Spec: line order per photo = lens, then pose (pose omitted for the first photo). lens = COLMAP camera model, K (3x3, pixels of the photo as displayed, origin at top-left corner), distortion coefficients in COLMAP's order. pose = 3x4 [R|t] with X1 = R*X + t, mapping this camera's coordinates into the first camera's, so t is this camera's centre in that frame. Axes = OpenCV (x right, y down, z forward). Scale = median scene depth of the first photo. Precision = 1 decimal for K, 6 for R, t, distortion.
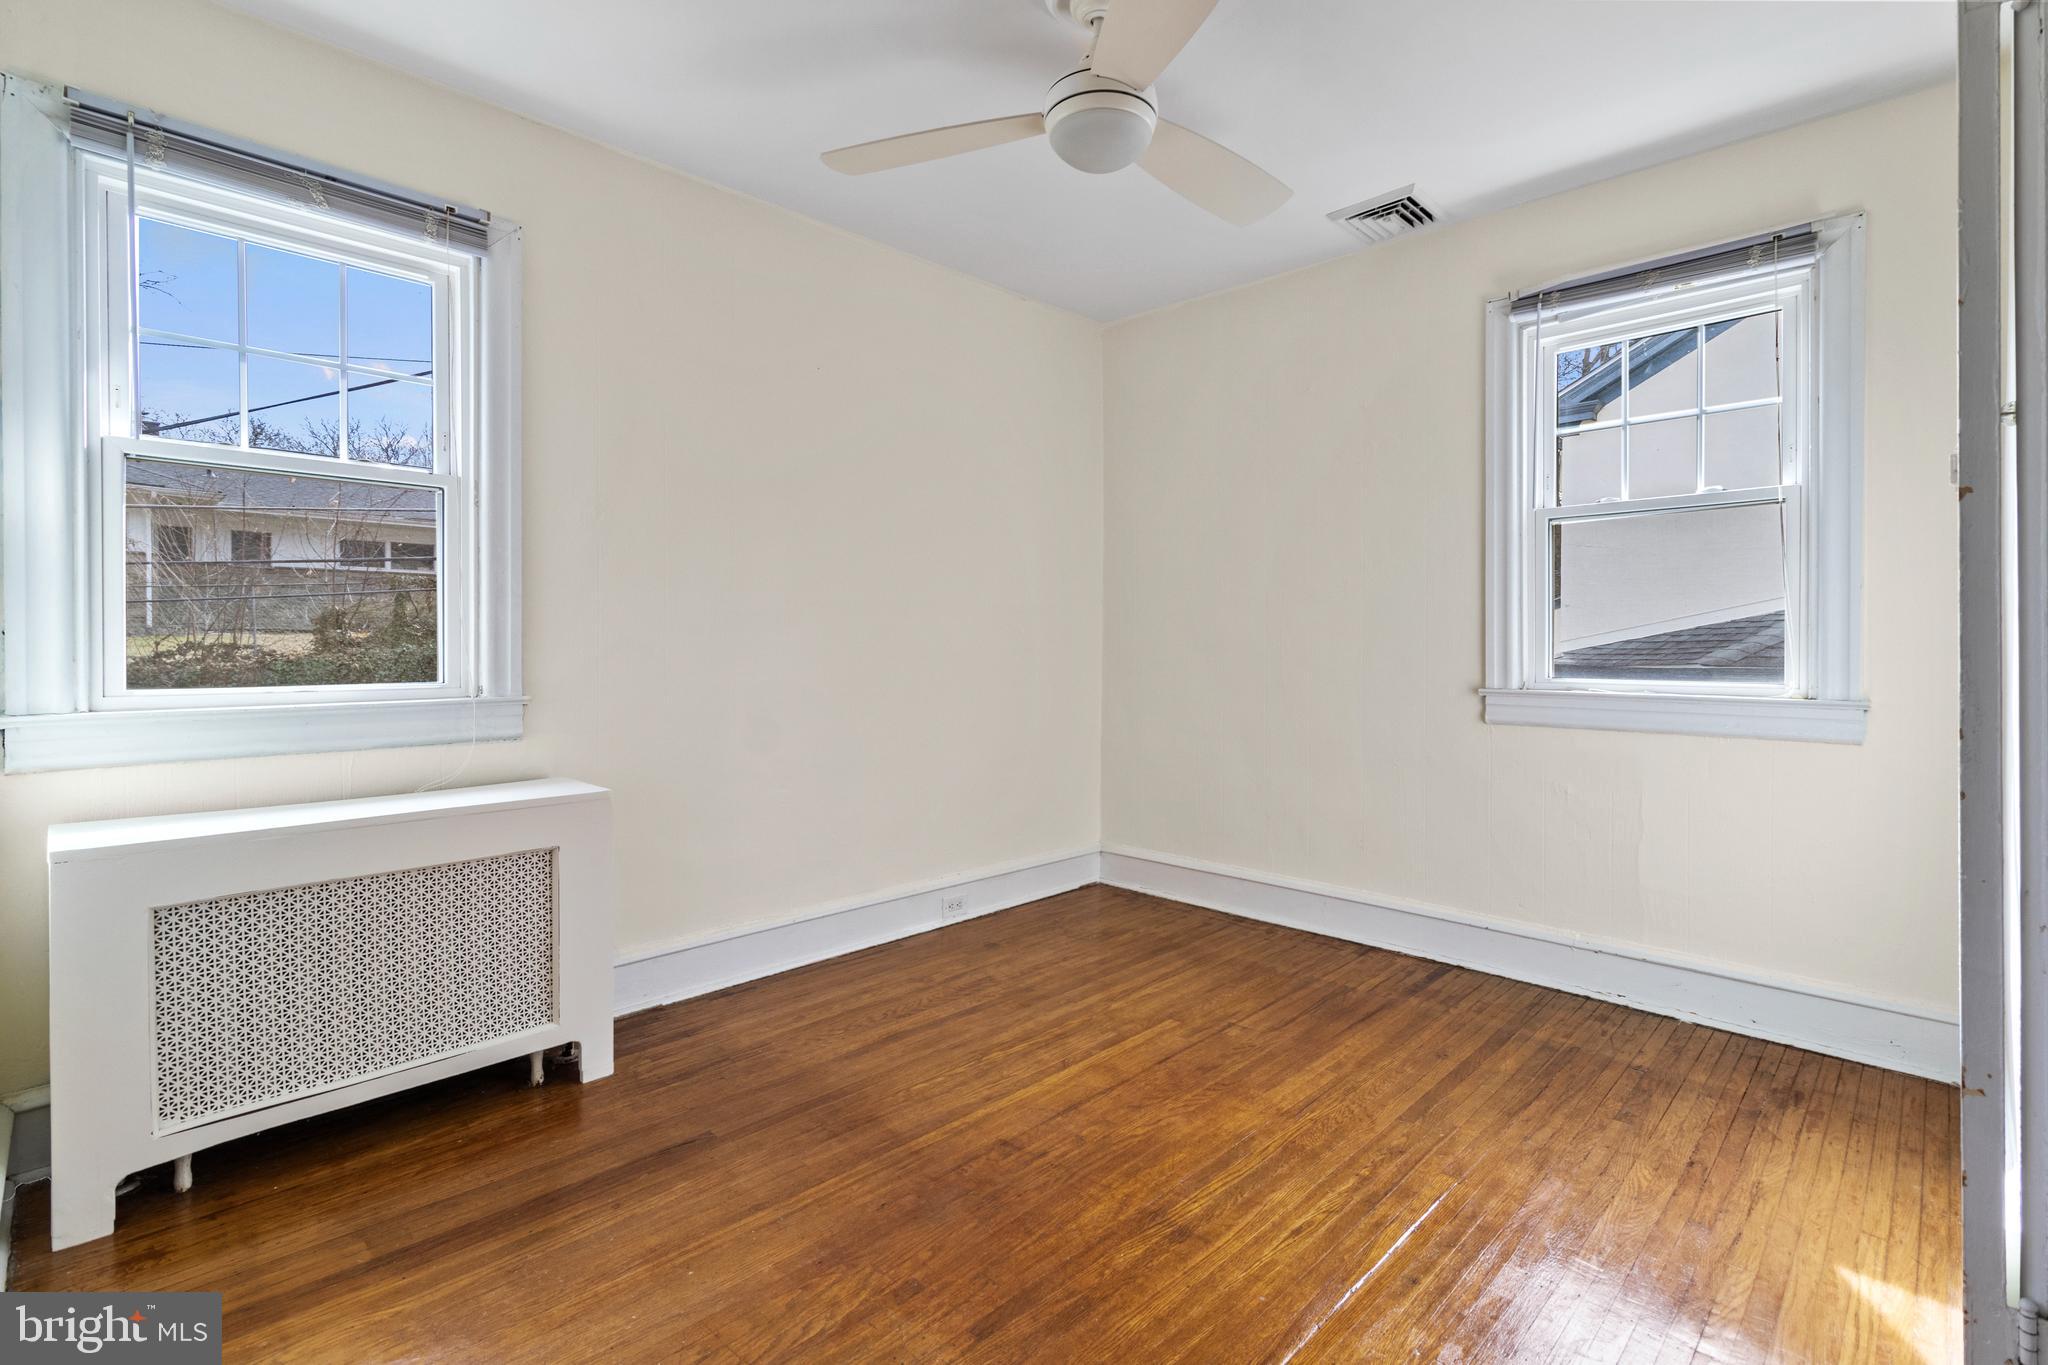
lens RADIAL K [[954.5, 0, 1032.7], [0, 954.5, 639.5], [0, 0, 1]] dist [-0.000521, -0.000458]
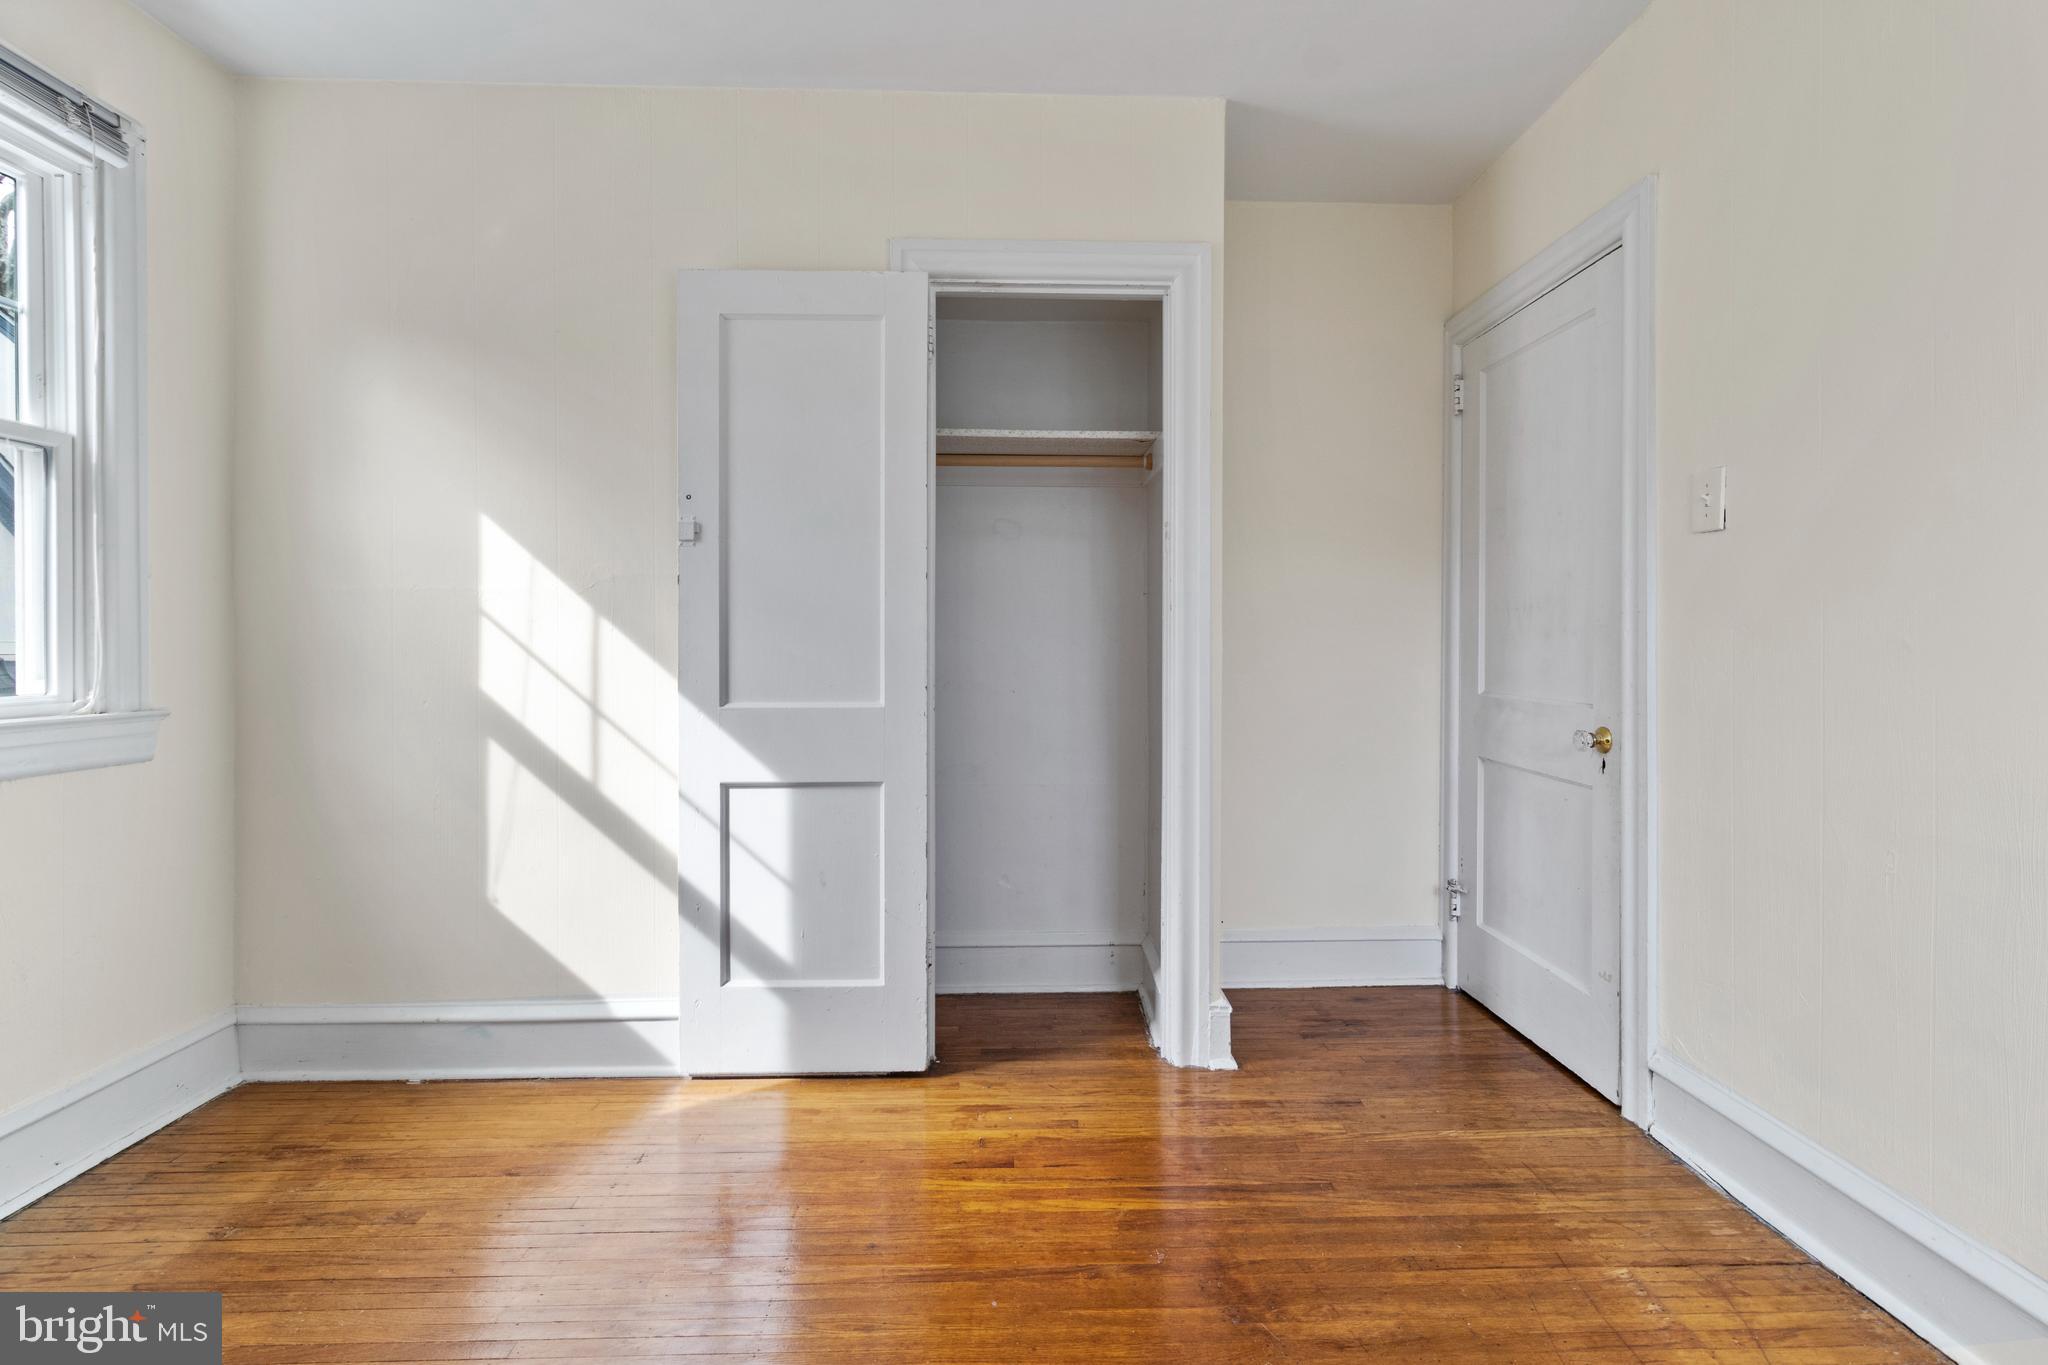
lens RADIAL K [[954.5, 0, 1032.7], [0, 954.5, 639.5], [0, 0, 1]] dist [-0.000521, -0.000458]
pose [[-0.717927, 0.000573, 0.696118, -0.314914], [-0.001463, 0.999996, -0.002332, 0.001670], [-0.696117, -0.002692, -0.717923, 1.115199]]
